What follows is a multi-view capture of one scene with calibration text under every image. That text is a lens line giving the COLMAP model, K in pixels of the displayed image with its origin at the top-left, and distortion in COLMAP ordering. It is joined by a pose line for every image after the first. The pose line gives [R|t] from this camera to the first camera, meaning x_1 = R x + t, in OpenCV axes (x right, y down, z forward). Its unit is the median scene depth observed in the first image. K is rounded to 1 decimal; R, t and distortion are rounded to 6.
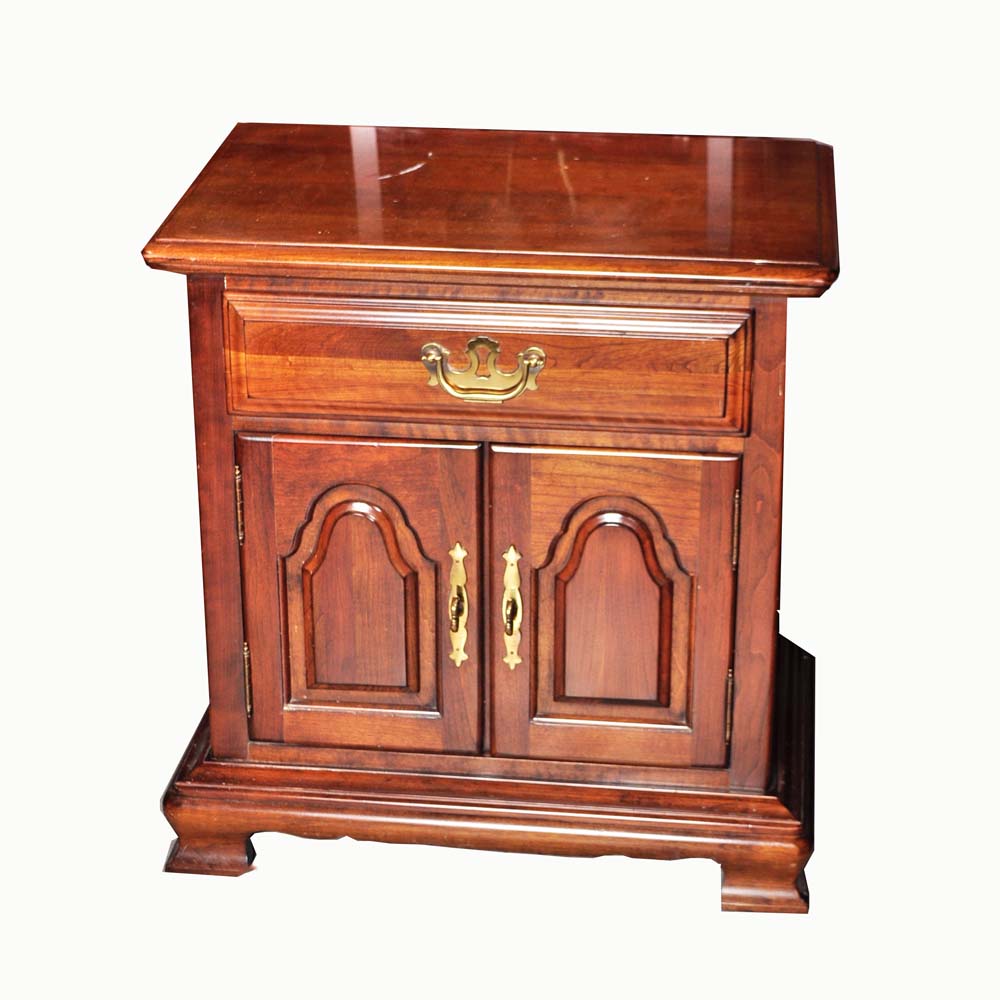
lens RADIAL K [[2387.0, 0, 500.0], [0, 2387.0, 500.0], [0, 0, 1]] dist [0.022188, -0.061252]
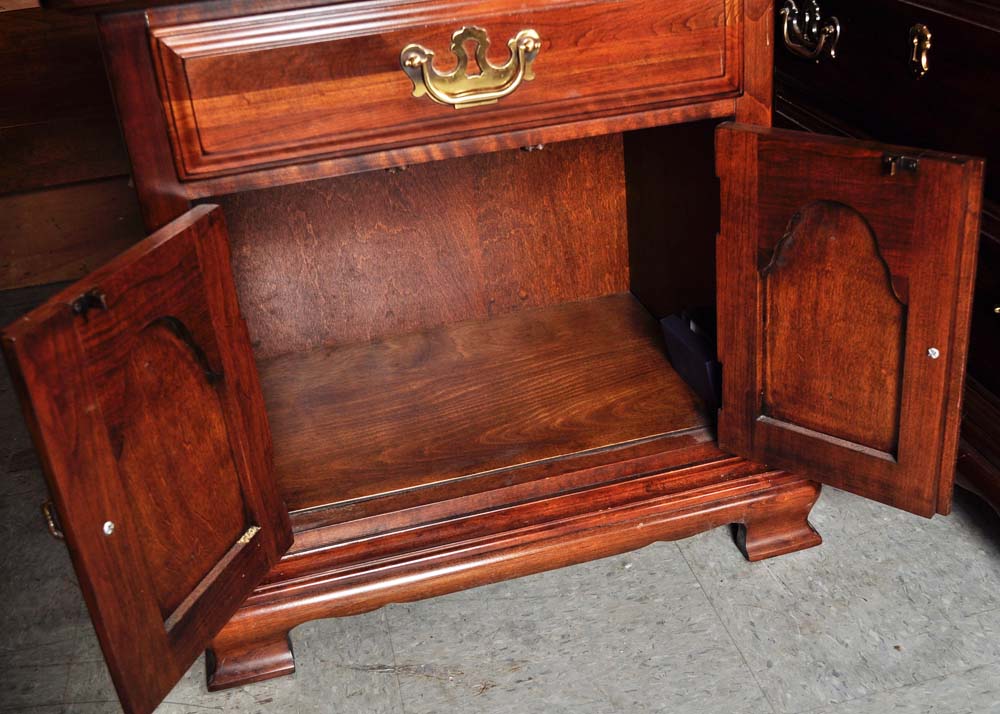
lens RADIAL K [[1158.3, 0, 538.9], [0, 1158.3, 358.7], [0, 0, 1]] dist [-0.068436, 0.009363]
pose [[0.922455, -0.238900, 0.303320, -0.137781], [0.220017, 0.970809, 0.095514, 0.014293], [-0.317284, -0.021372, 0.948090, 0.583415]]
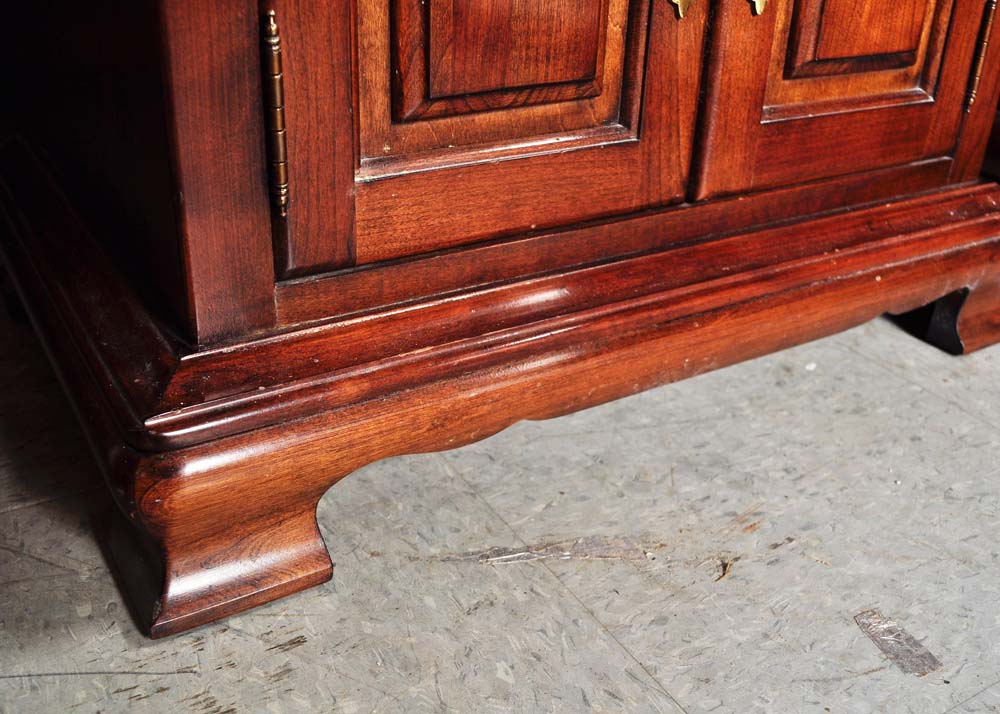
lens RADIAL K [[1016.9, 0, 500.0], [0, 1016.9, 357.0], [0, 0, 1]] dist [-0.071292, -0.007492]
pose [[0.774772, -0.264564, 0.574225, -0.198477], [0.214656, 0.964362, 0.154688, 0.102998], [-0.594686, 0.003413, 0.803951, 0.903136]]
